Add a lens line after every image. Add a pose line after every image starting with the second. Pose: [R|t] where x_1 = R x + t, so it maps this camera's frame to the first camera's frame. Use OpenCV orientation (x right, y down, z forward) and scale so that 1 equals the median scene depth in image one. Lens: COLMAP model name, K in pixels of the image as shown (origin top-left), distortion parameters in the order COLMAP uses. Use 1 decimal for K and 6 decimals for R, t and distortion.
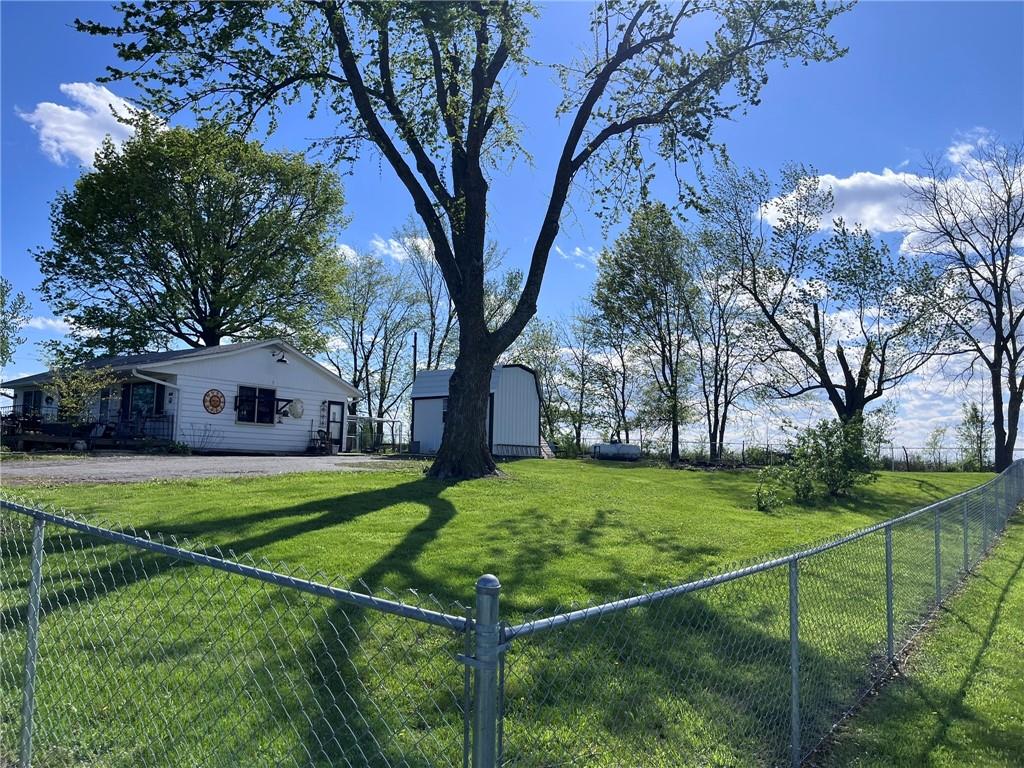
lens RADIAL K [[763.3, 0, 512.7], [0, 763.3, 418.4], [0, 0, 1]] dist [0.062968, -0.093535]
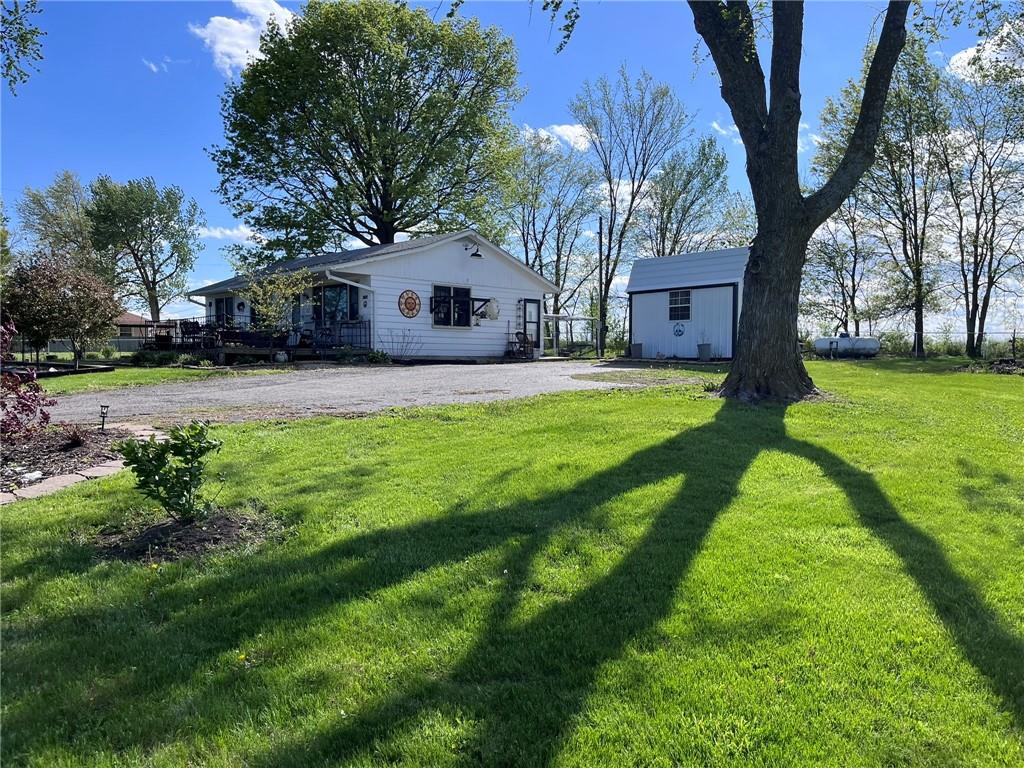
lens RADIAL K [[763.3, 0, 512.7], [0, 763.3, 418.4], [0, 0, 1]] dist [0.062968, -0.093535]
pose [[0.981709, -0.003664, -0.190351, -0.065041], [0.030150, 0.990189, 0.136439, -0.005134], [0.187983, -0.139683, 0.972189, 0.085043]]
